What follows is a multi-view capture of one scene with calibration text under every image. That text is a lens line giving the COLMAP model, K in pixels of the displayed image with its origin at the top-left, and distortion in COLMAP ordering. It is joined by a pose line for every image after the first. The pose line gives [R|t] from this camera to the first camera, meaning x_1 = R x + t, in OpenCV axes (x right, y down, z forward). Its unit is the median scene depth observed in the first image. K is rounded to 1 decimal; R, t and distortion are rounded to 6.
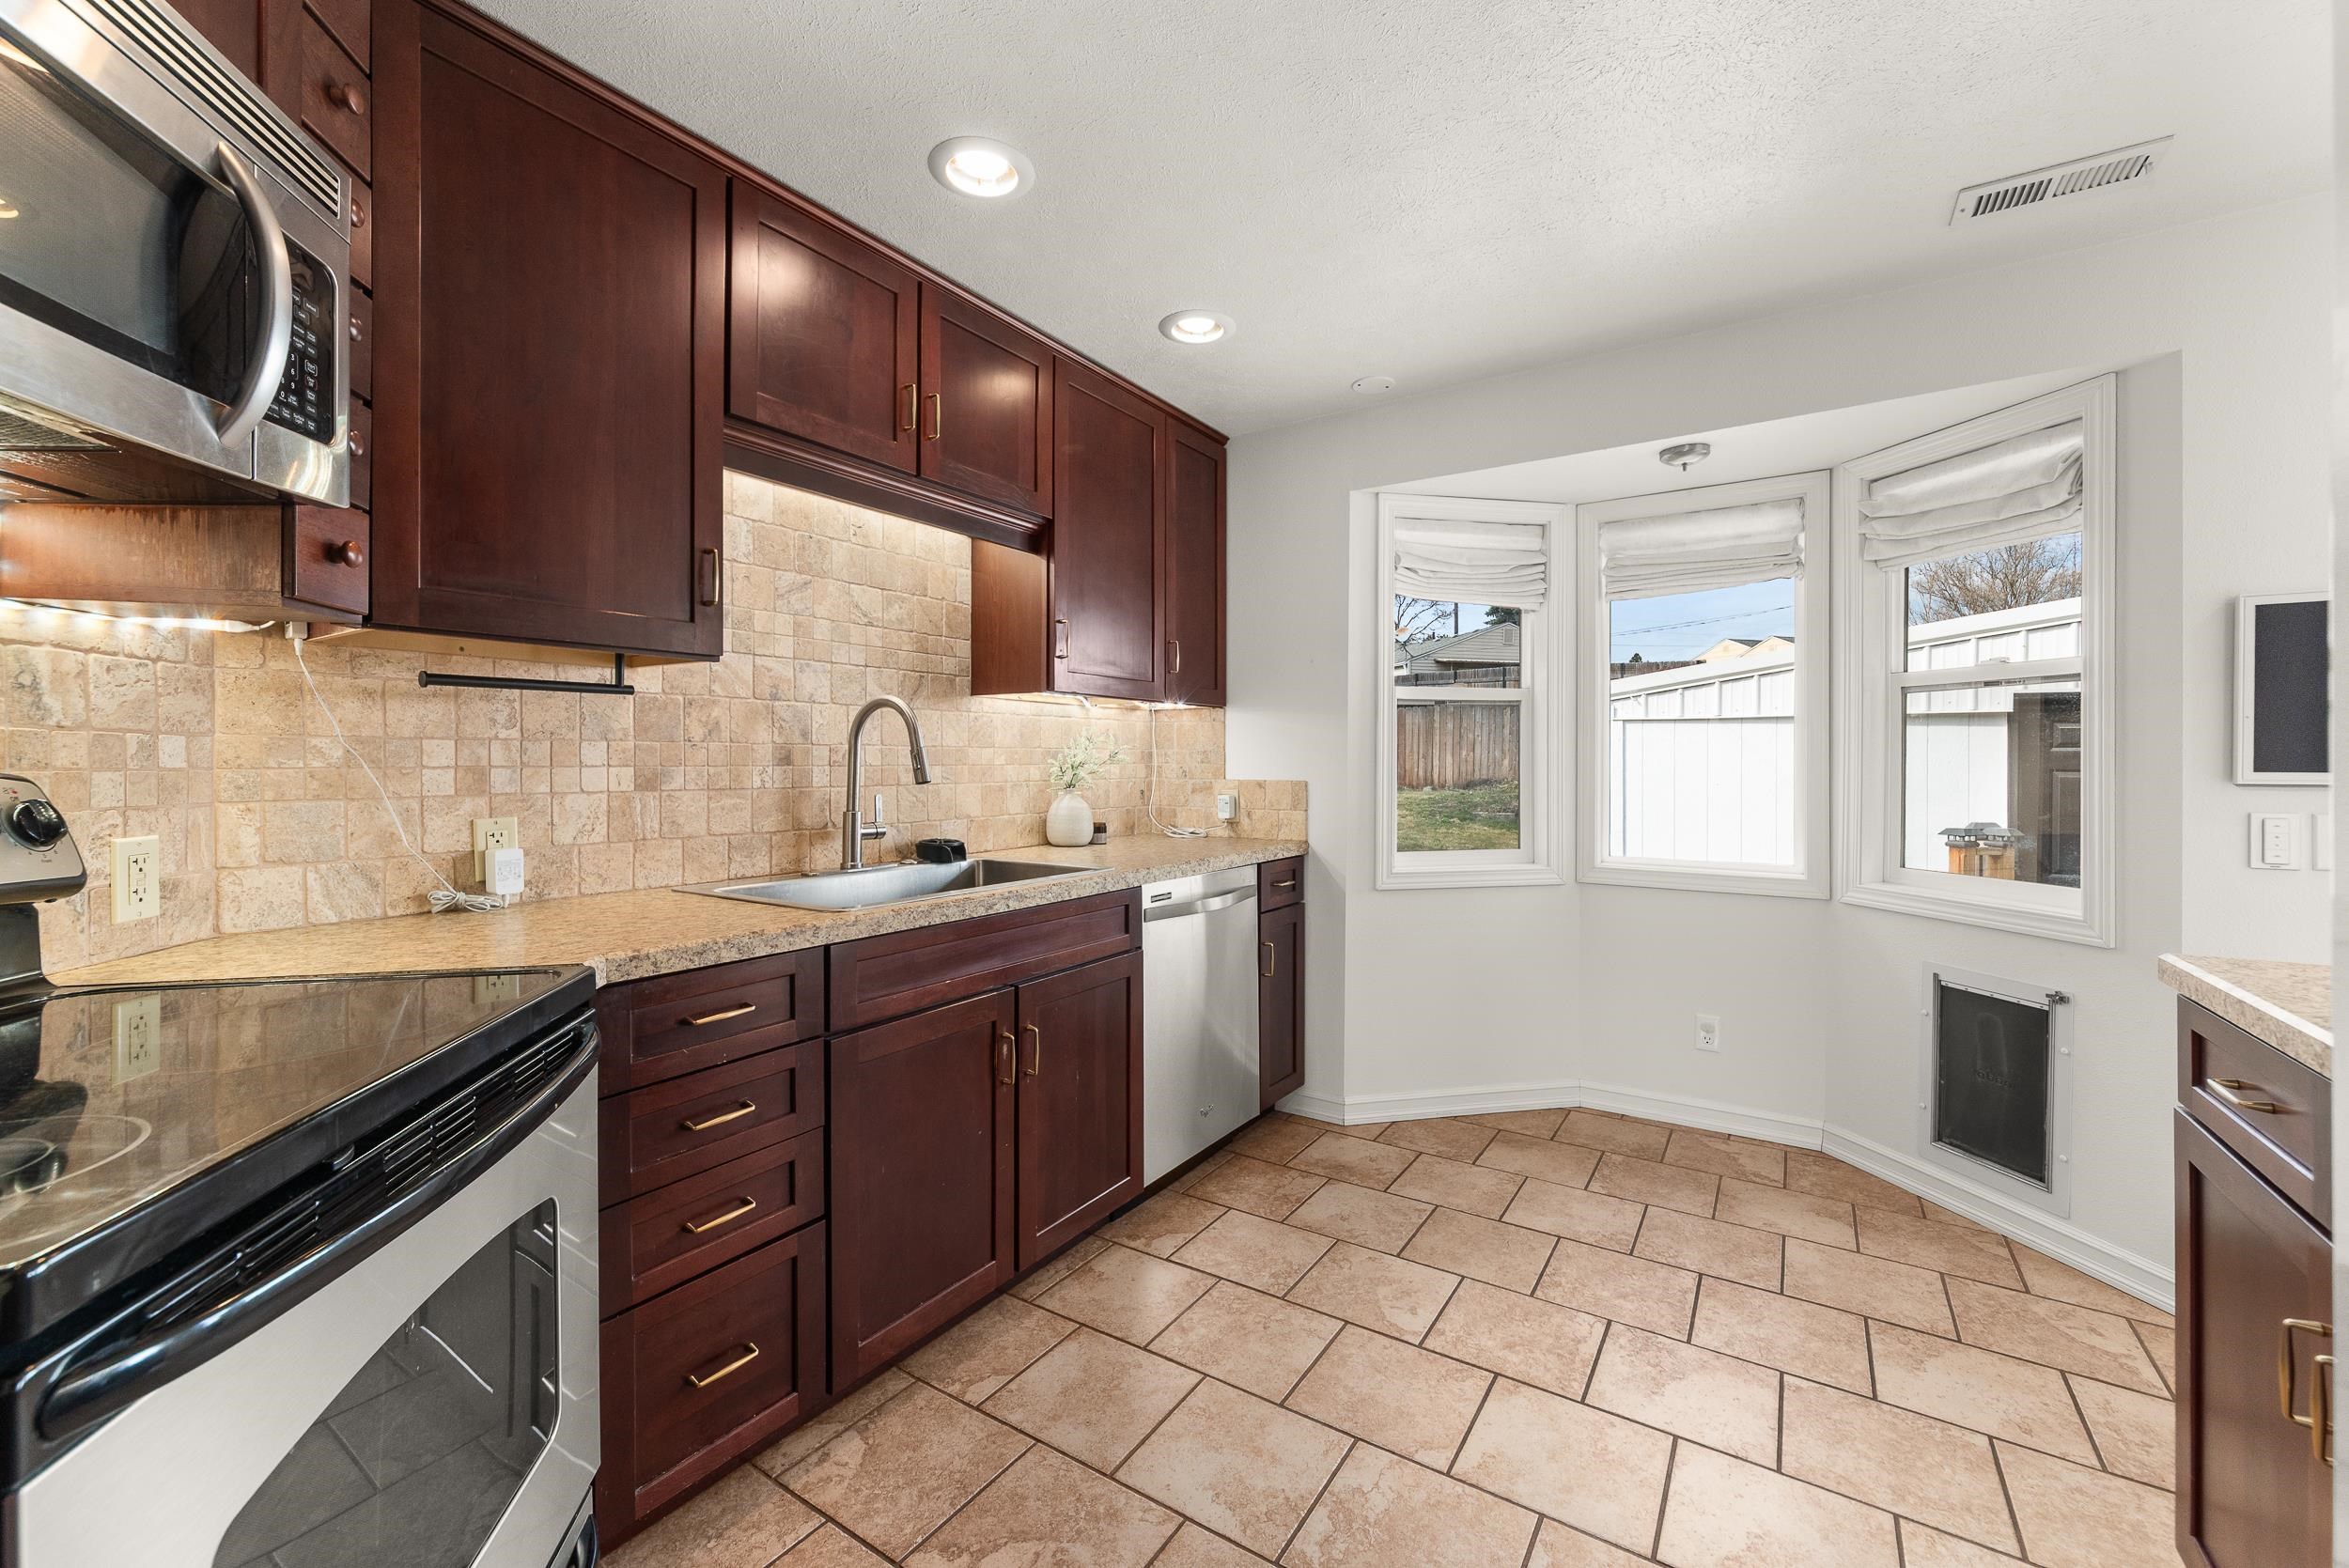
lens RADIAL K [[913.4, 0, 1192.8], [0, 913.4, 766.2], [0, 0, 1]] dist [-0.008773, 0.000365]
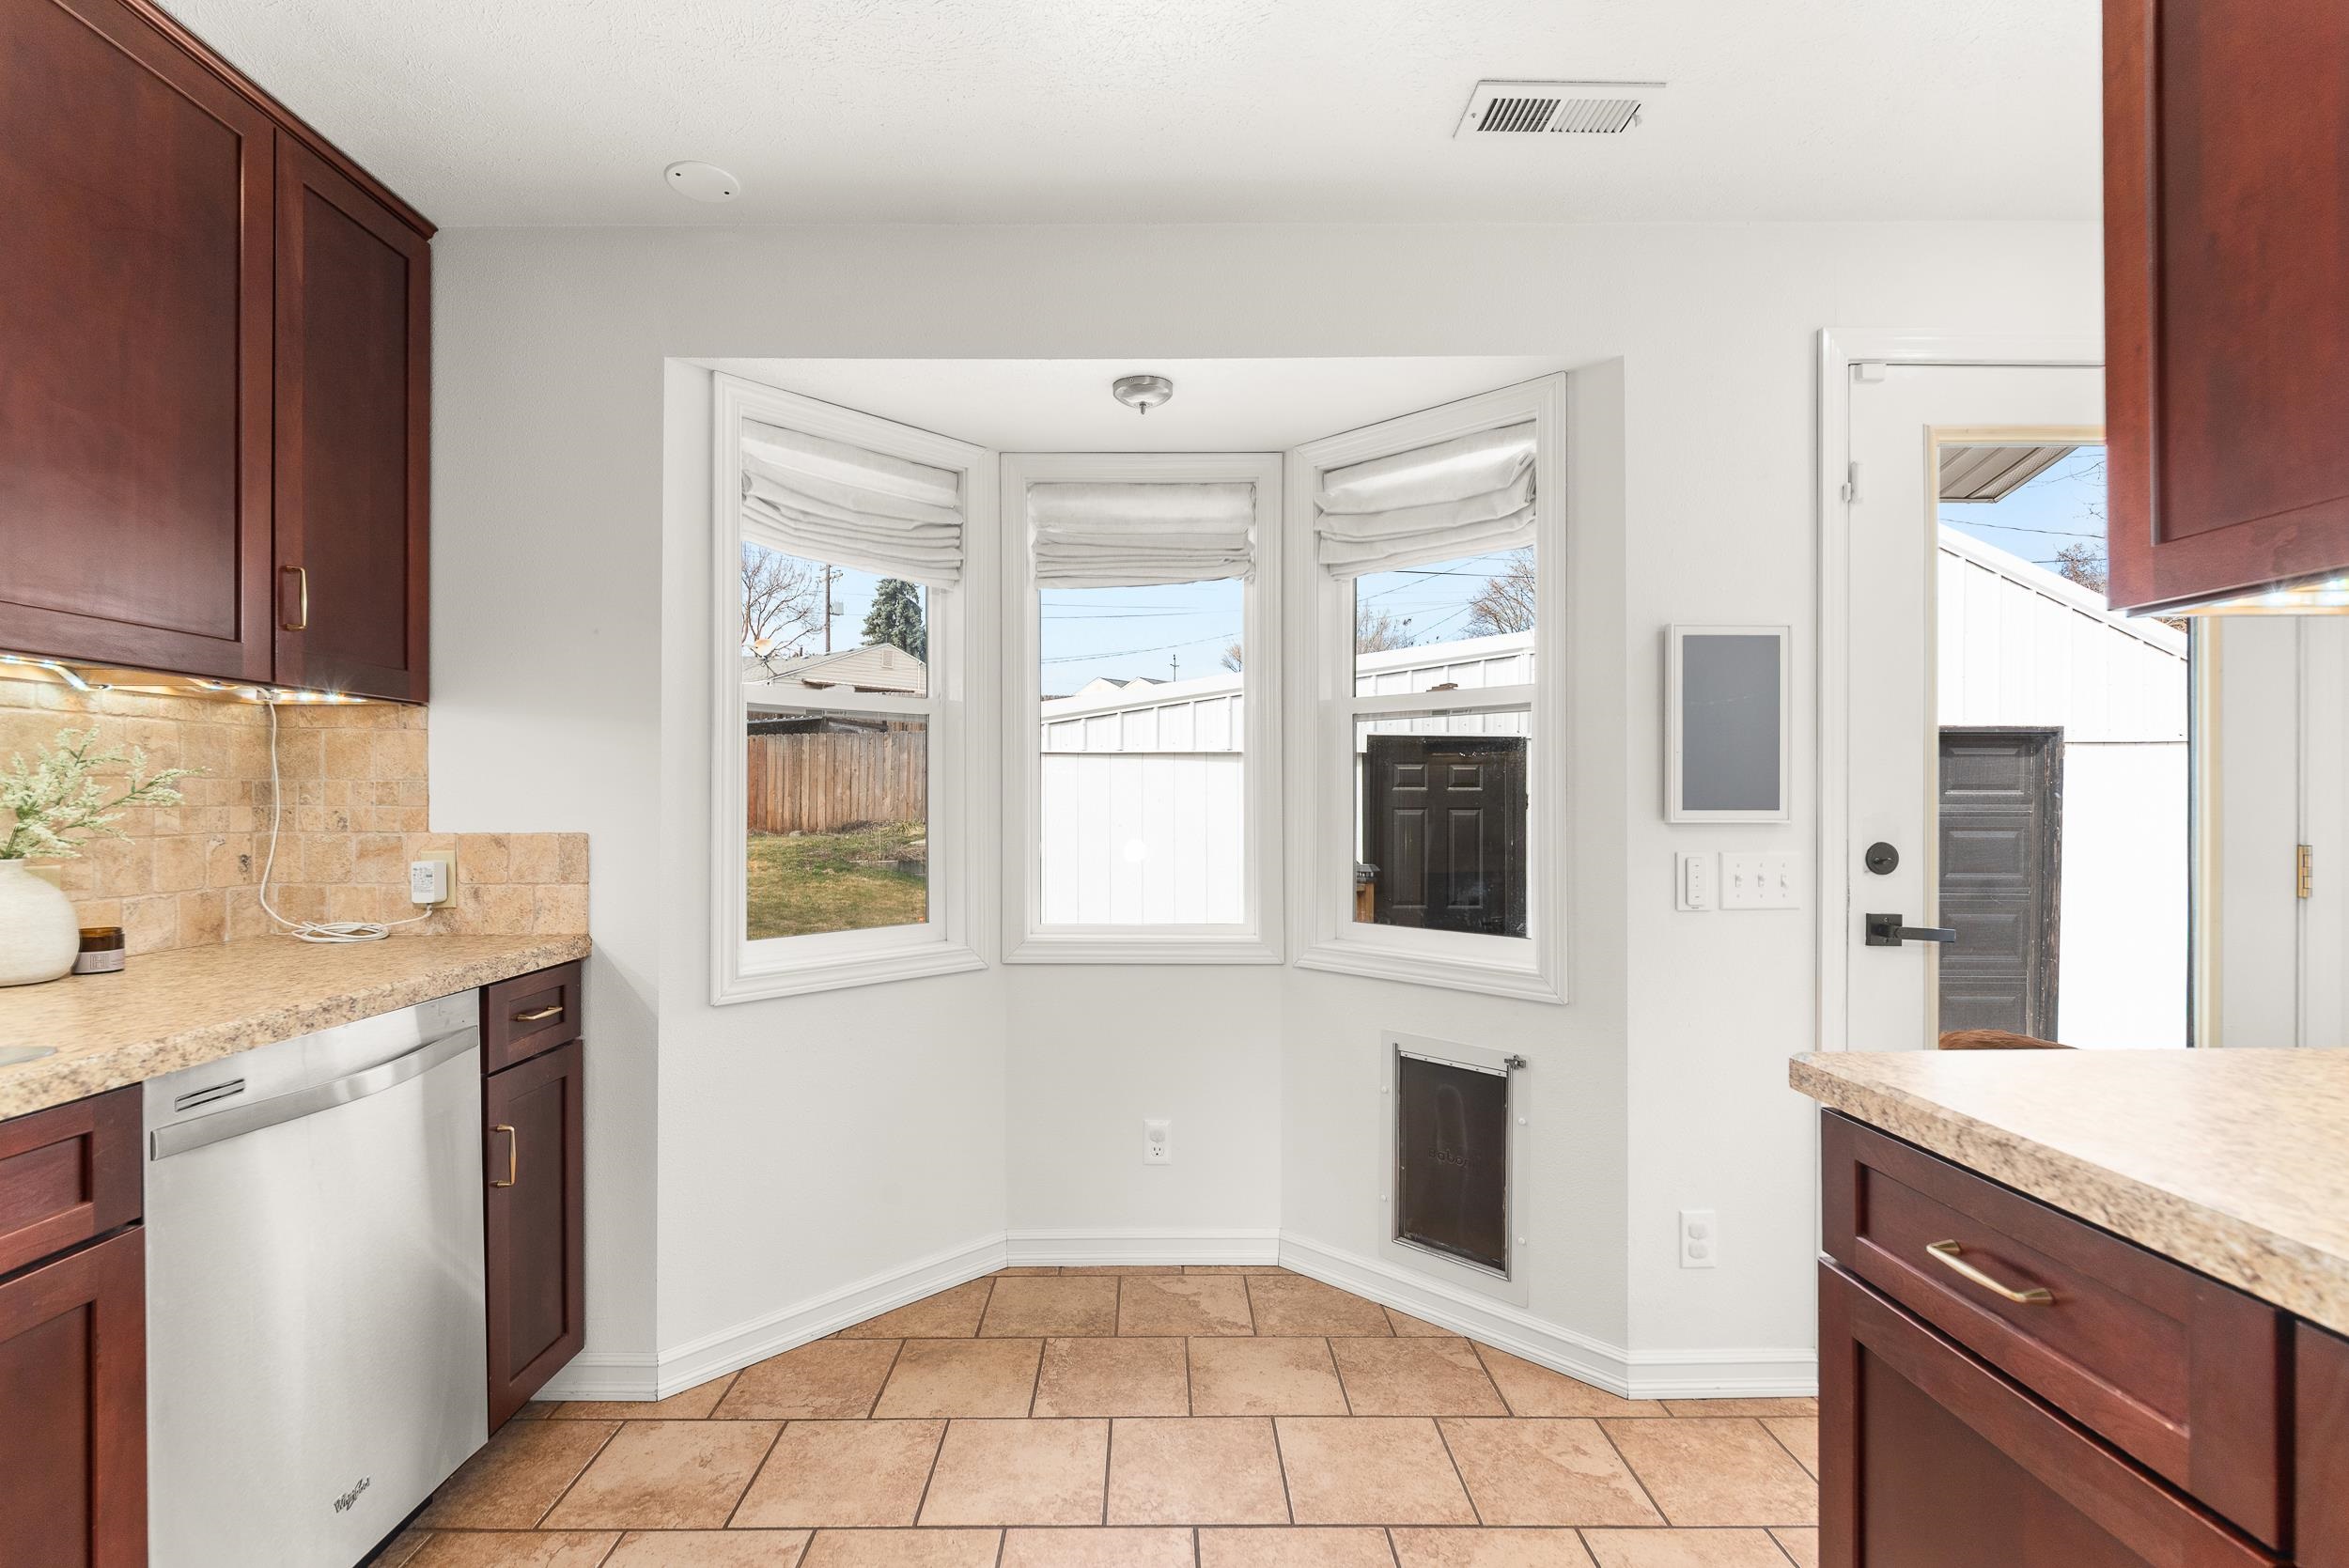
lens RADIAL K [[1044.7, 0, 1142.6], [0, 1044.7, 802.5], [0, 0, 1]] dist [-0.008372, 0.001274]
pose [[0.840103, -0.002269, 0.542422, 0.085117], [0.004316, 0.999988, -0.002502, -0.000885], [-0.542410, 0.004443, 0.840102, 0.328633]]
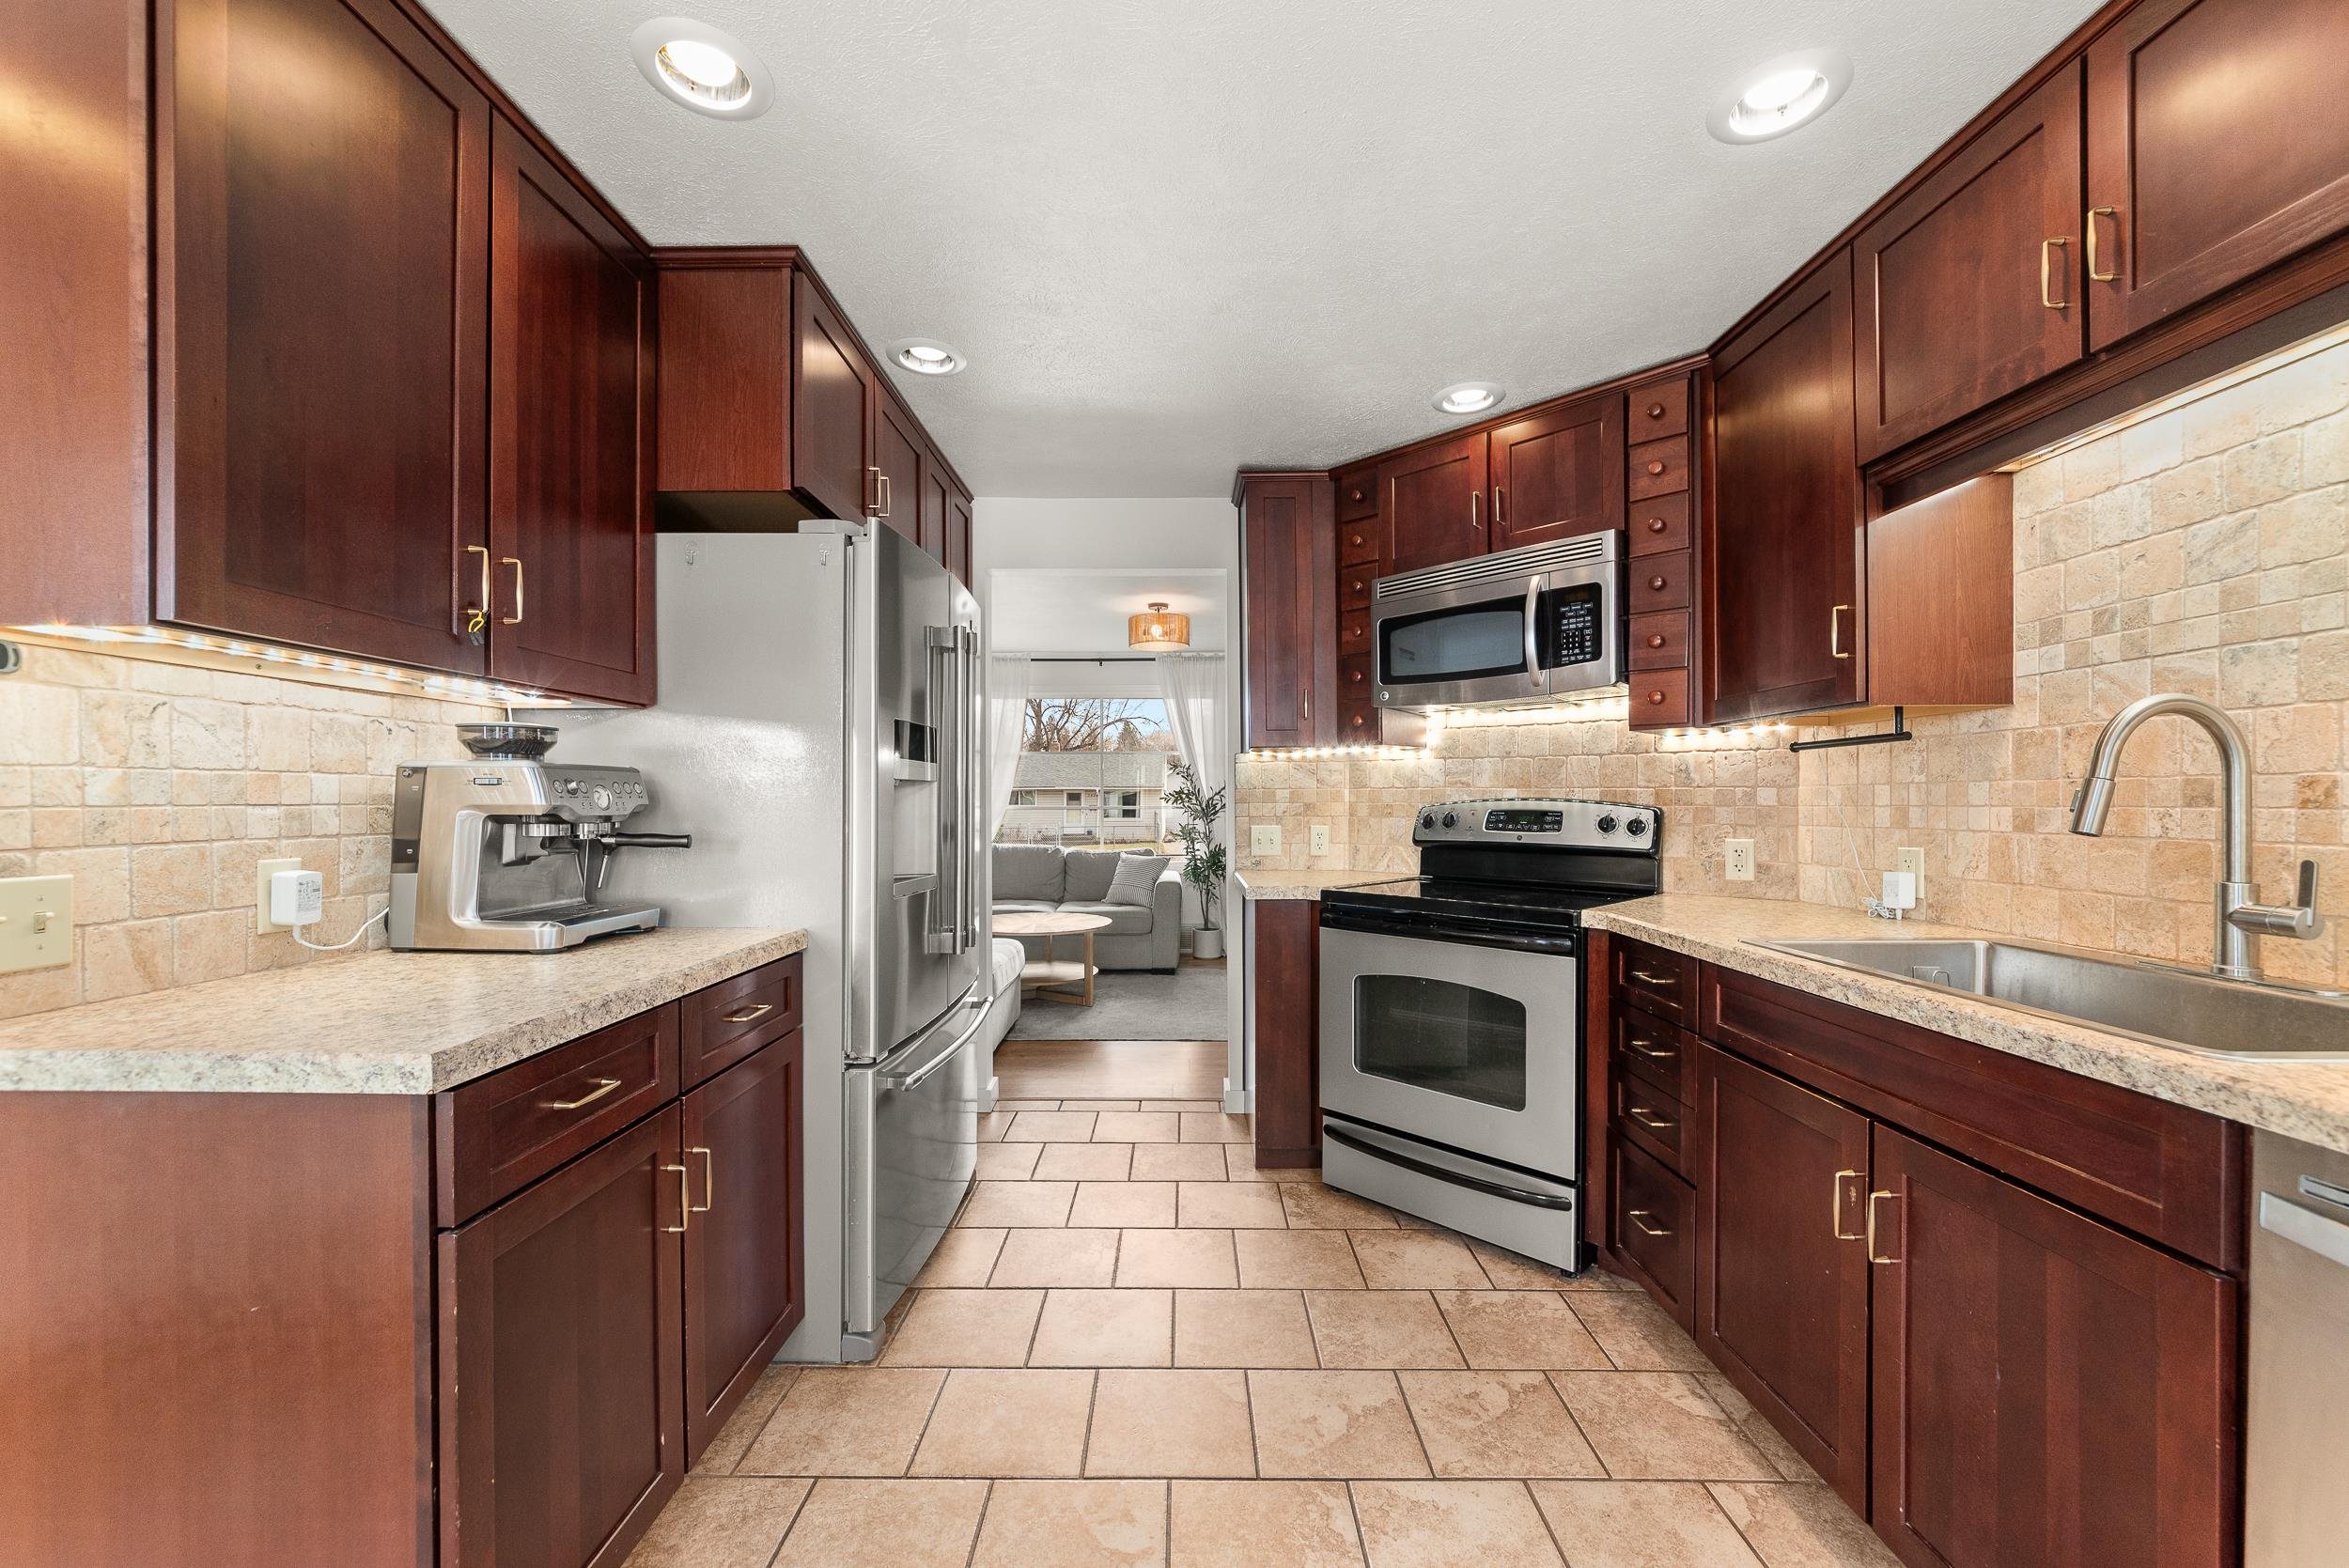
lens RADIAL K [[913.4, 0, 1182.3], [0, 913.4, 808.3], [0, 0, 1]] dist [-0.008773, 0.000365]
pose [[-0.836091, 0.002627, -0.548585, 0.555834], [-0.003042, 0.999951, 0.009424, -0.003497], [0.548582, 0.009548, -0.836042, 1.130771]]
